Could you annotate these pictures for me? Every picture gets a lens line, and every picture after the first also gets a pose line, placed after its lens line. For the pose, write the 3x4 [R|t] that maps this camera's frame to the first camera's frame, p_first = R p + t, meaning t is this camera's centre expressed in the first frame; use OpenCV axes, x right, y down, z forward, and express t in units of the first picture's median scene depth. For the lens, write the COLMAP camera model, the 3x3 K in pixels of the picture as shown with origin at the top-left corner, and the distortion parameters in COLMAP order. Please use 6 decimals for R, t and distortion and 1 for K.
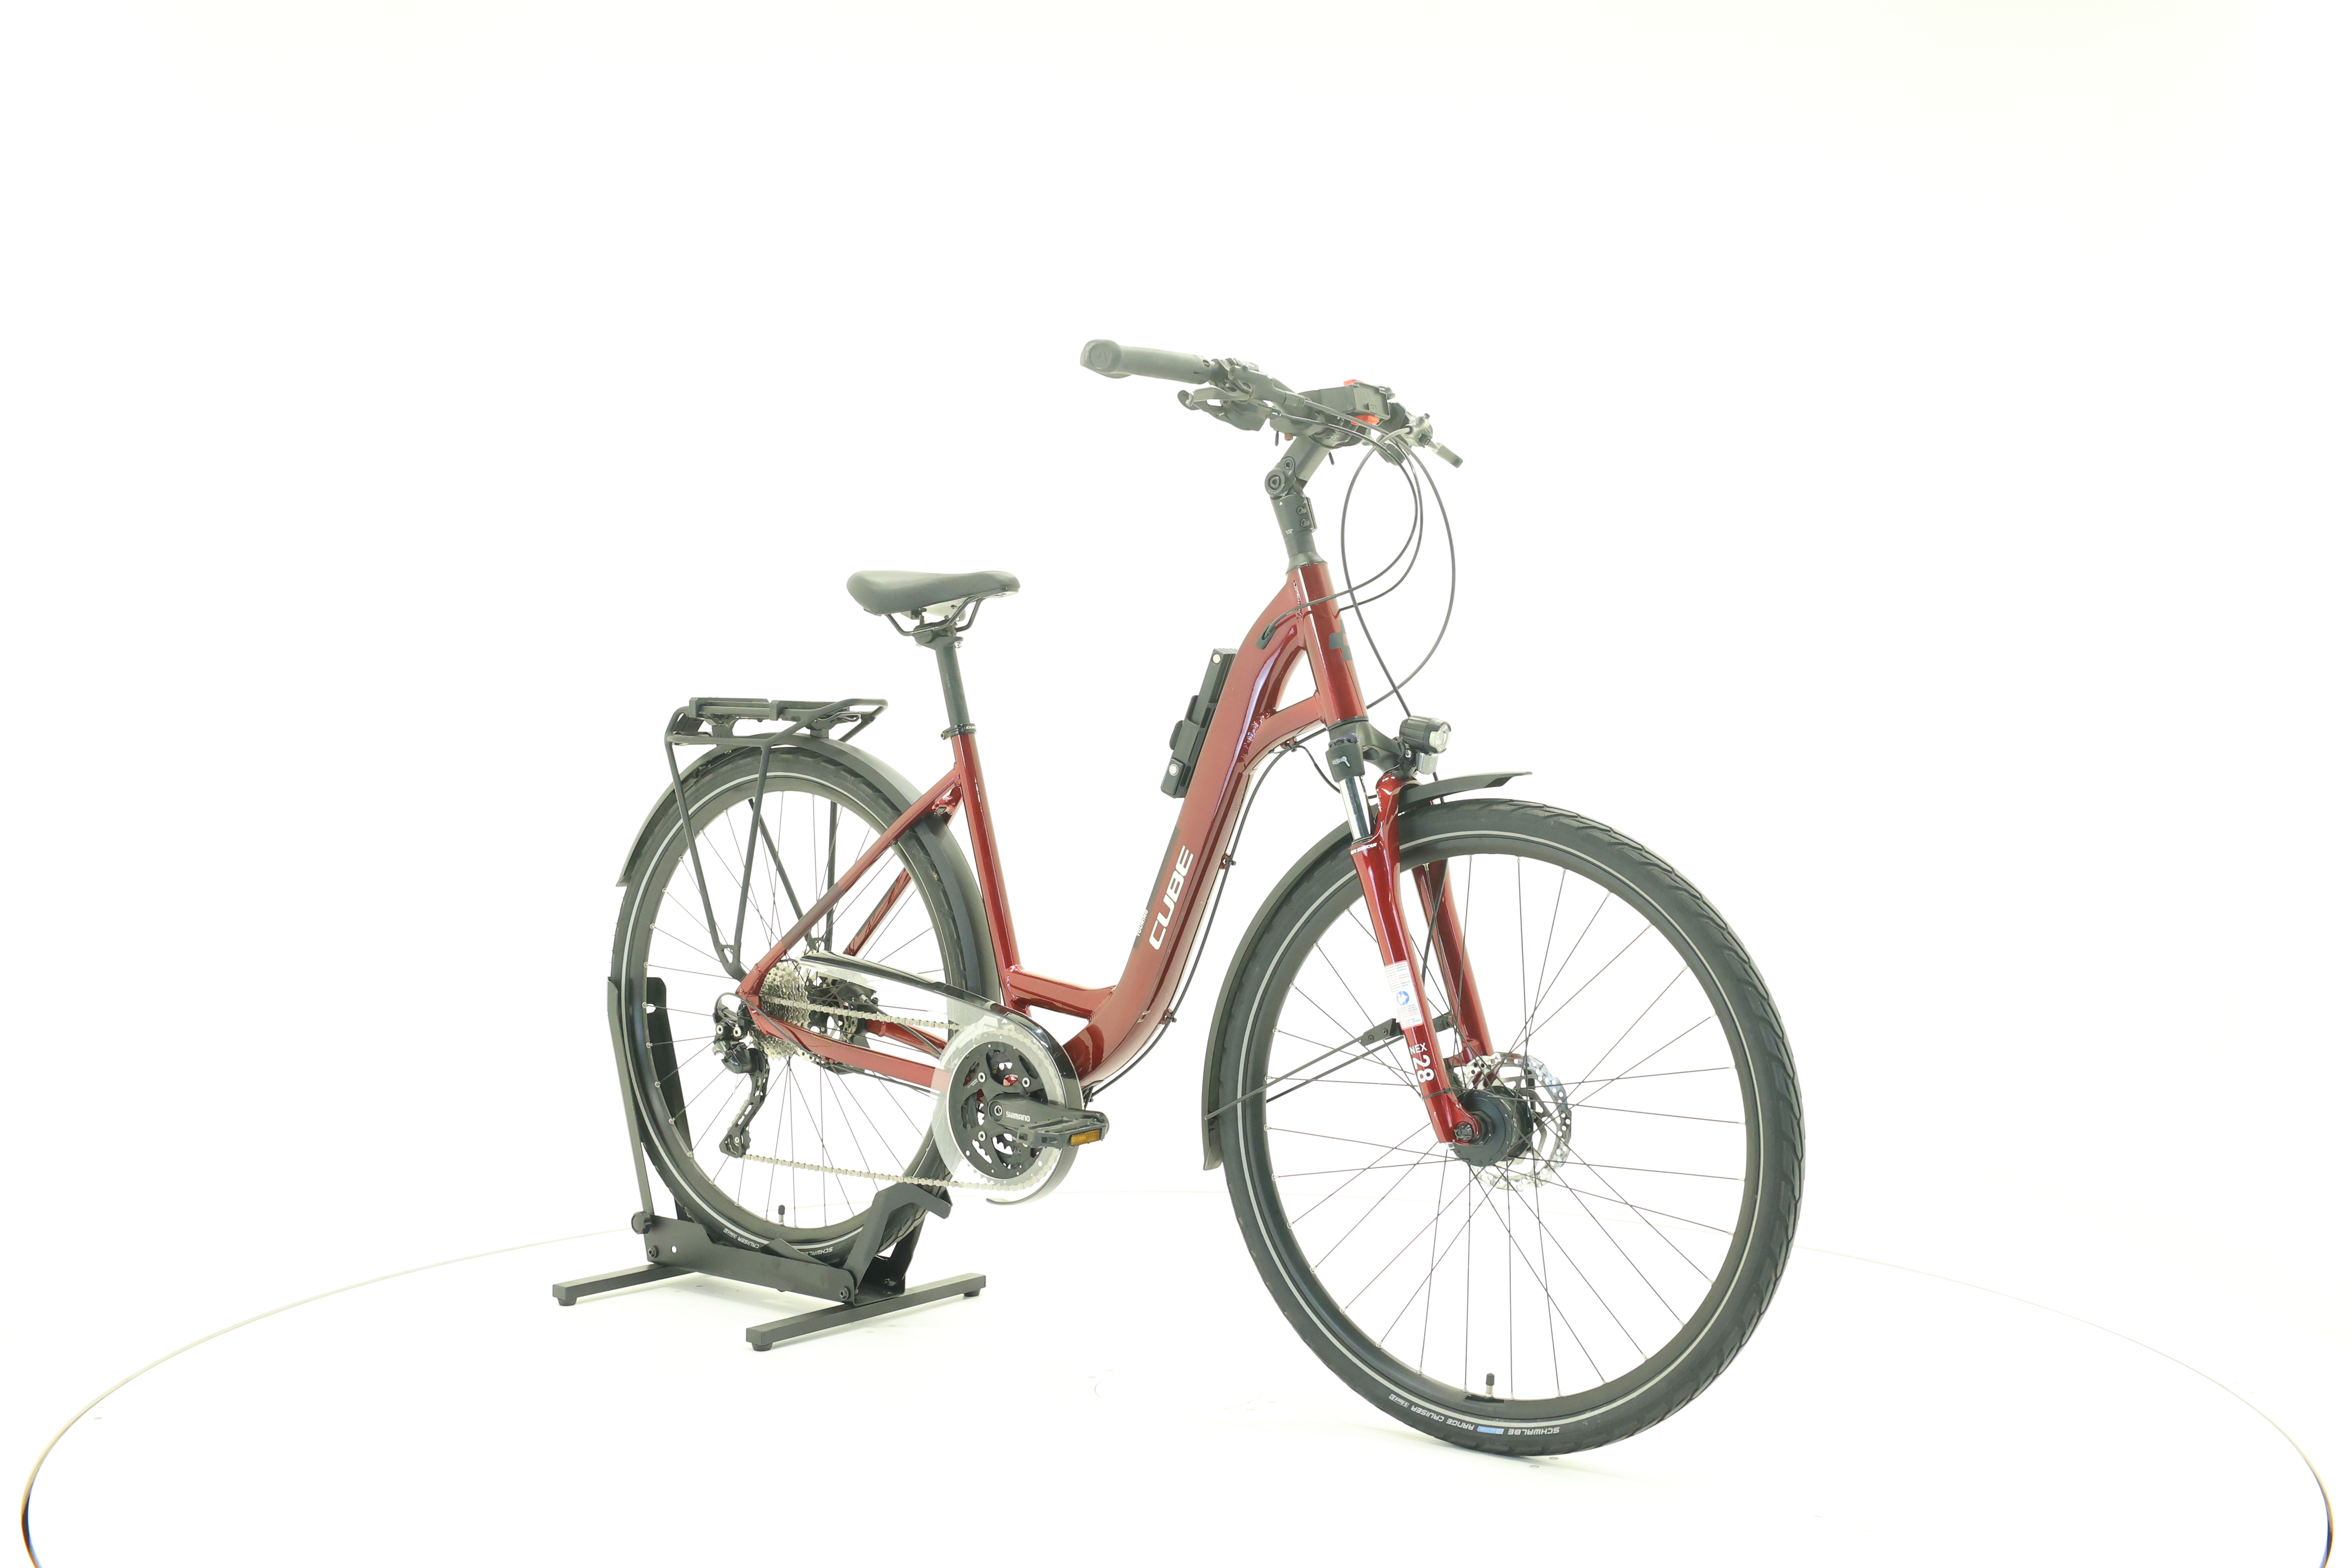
lens RADIAL K [[2495.5, 0, 1173.1], [0, 2495.5, 785.8], [0, 0, 1]] dist [-0.004333, 0.000000]
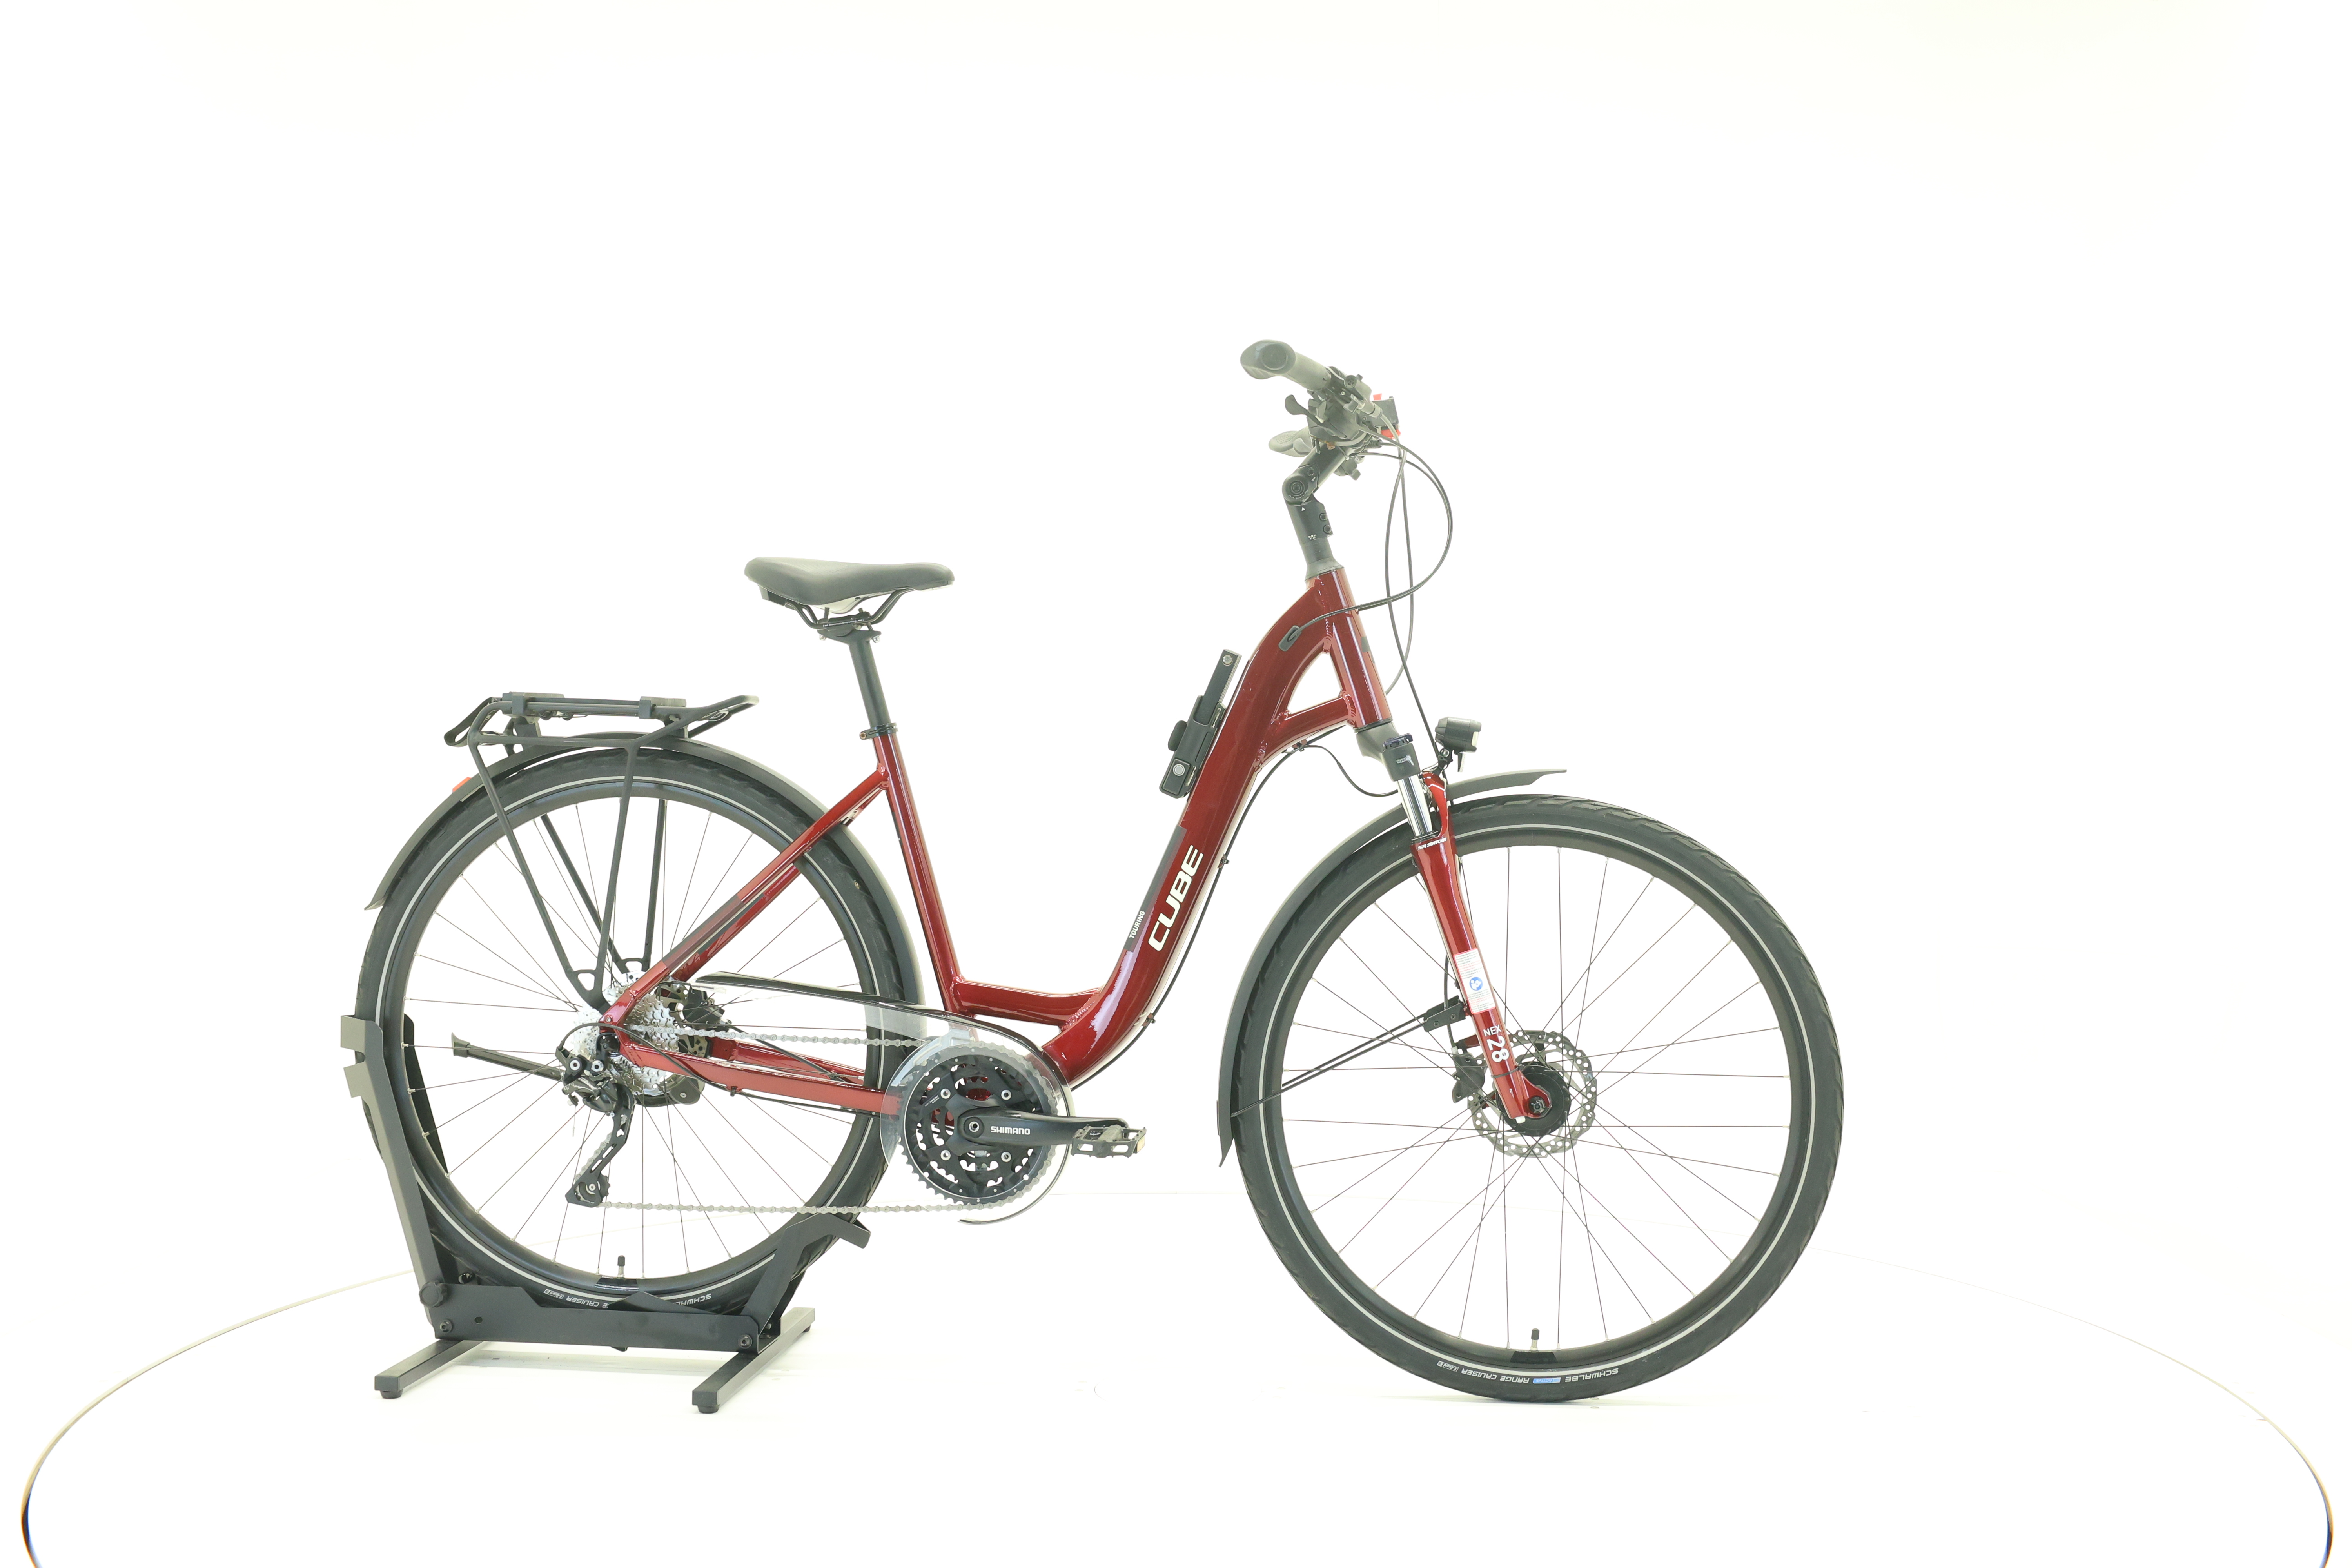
lens RADIAL K [[2495.5, 0, 1165.9], [0, 2495.5, 787.2], [0, 0, 1]] dist [-0.004333, 0.000000]
pose [[0.864346, -0.009466, 0.502809, -0.505975], [0.010269, 0.999947, 0.001172, -0.000641], [-0.502794, 0.004150, 0.864397, 0.137951]]
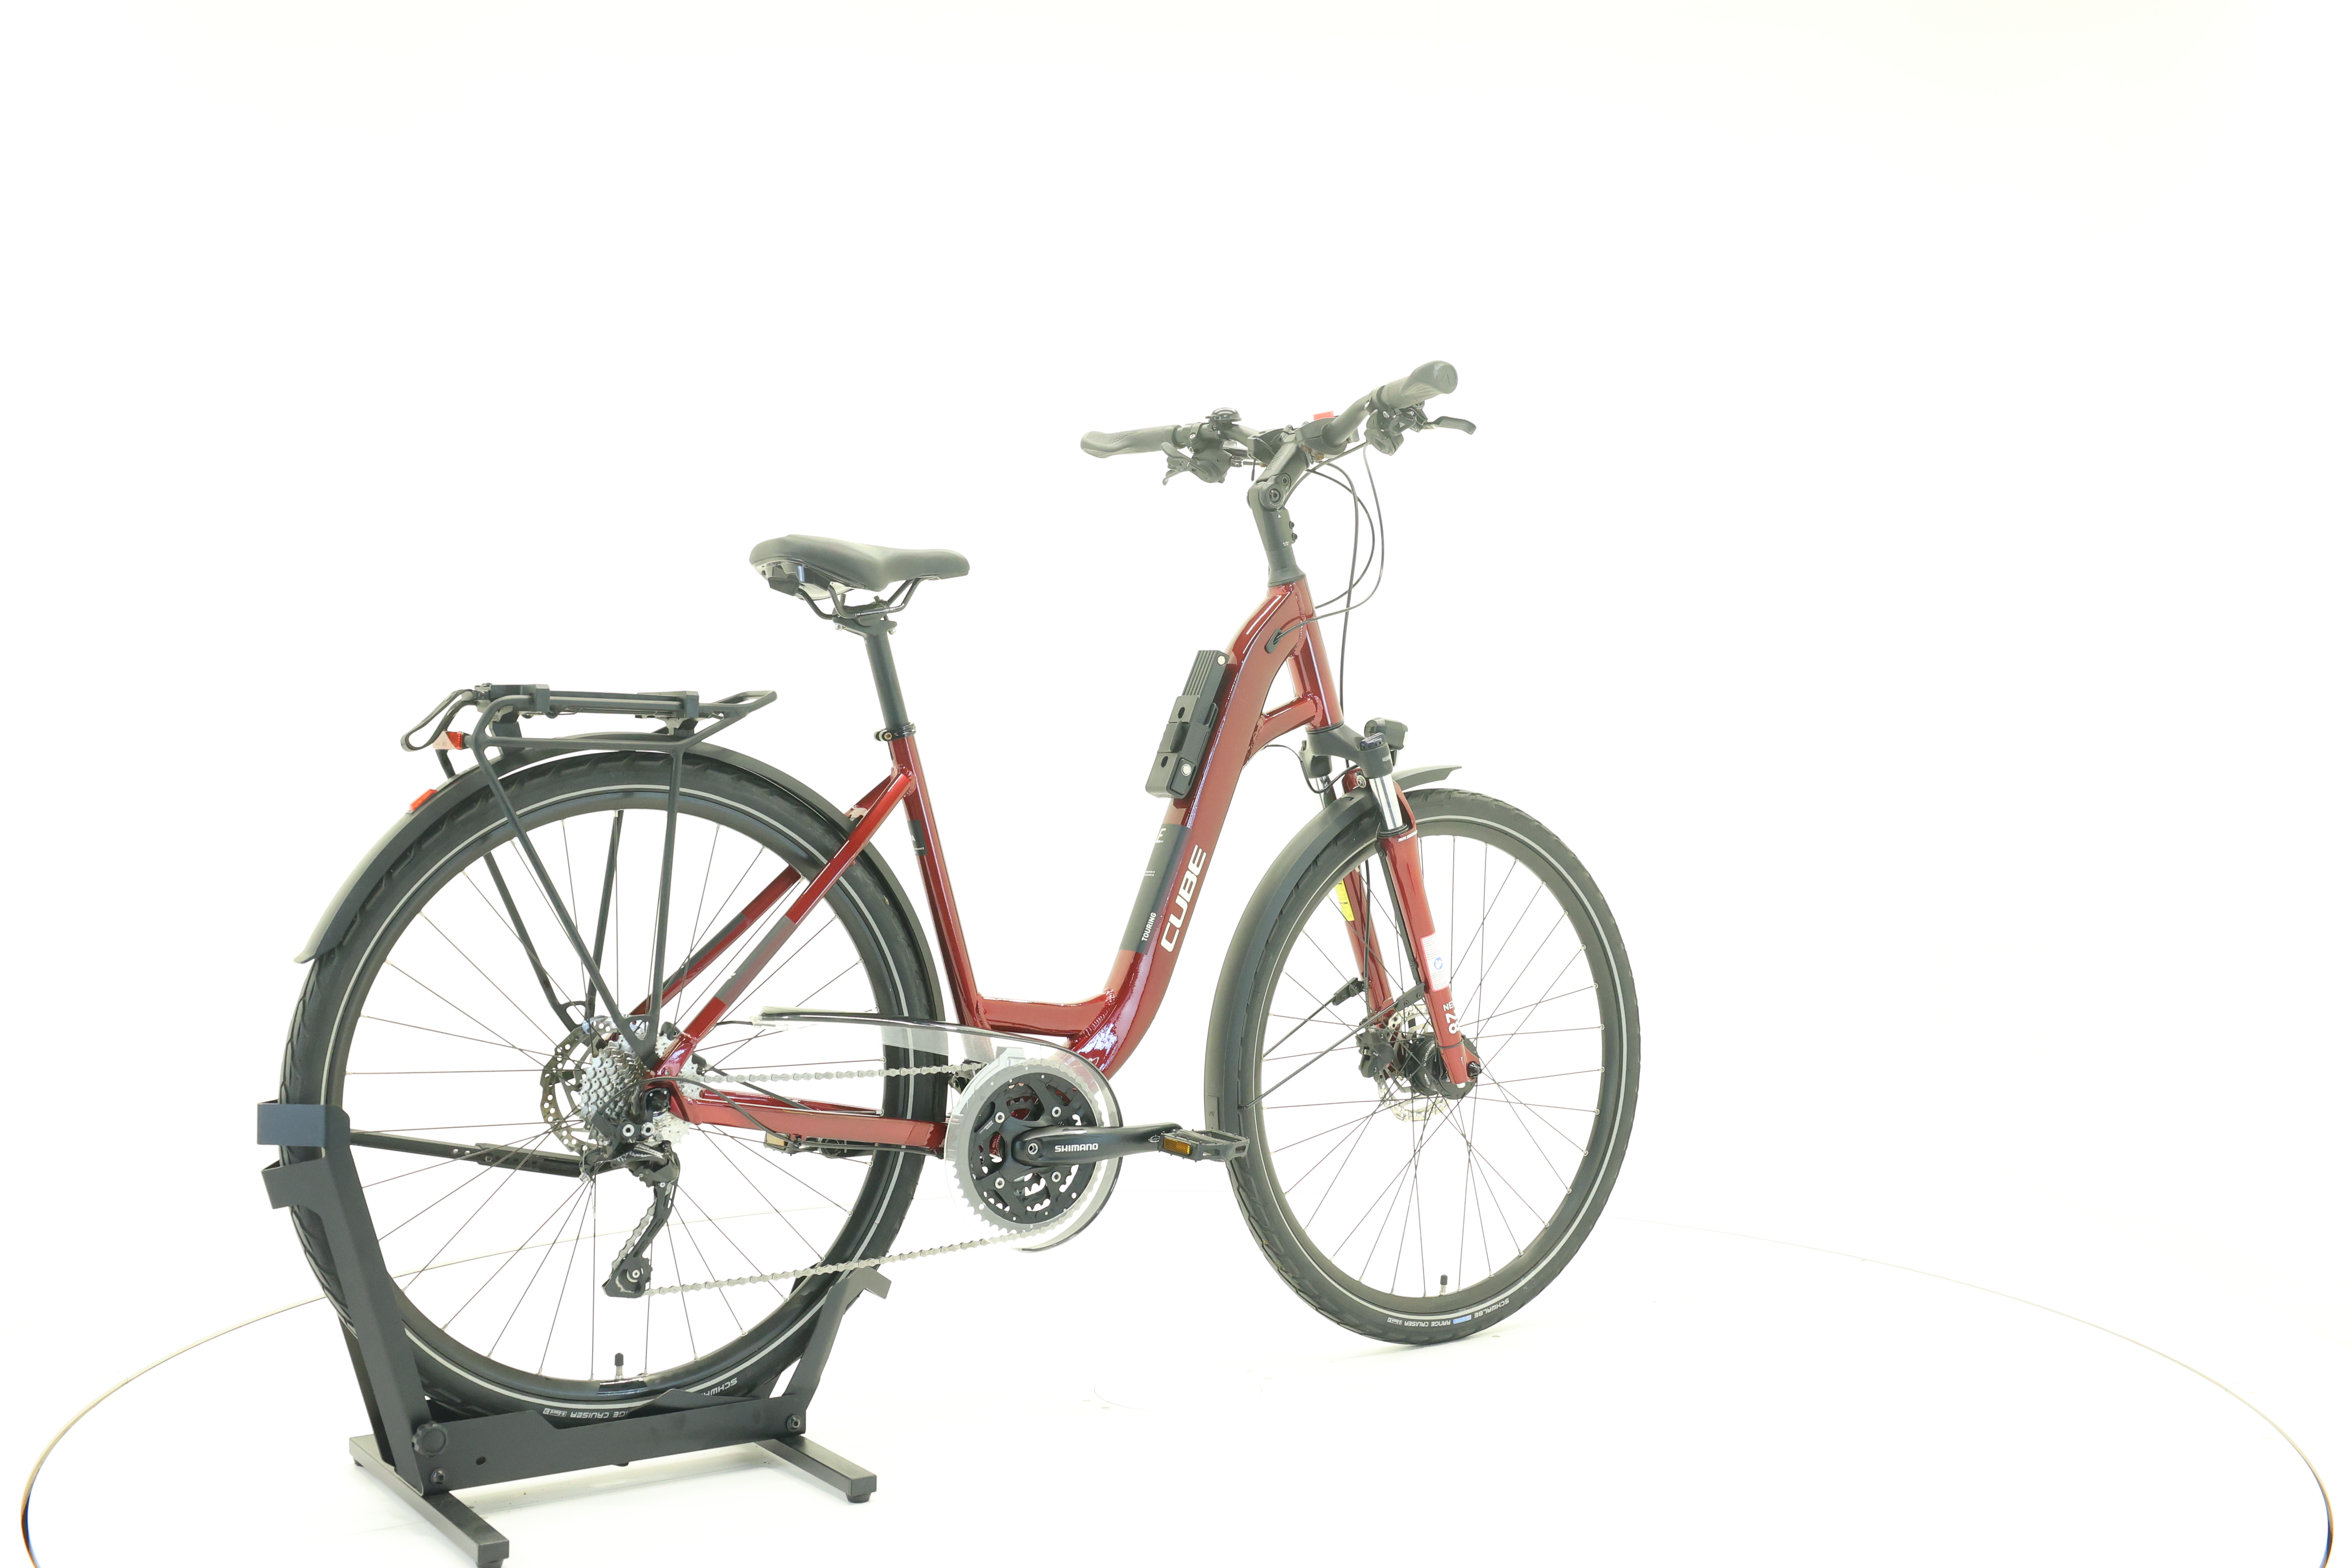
lens RADIAL K [[2495.5, 0, 1173.3], [0, 2495.5, 775.6], [0, 0, 1]] dist [-0.004333, 0.000000]
pose [[0.311536, -0.018899, 0.950046, -0.949975], [0.018396, 0.999735, 0.013855, -0.018014], [-0.950056, 0.013161, 0.311801, 0.691375]]
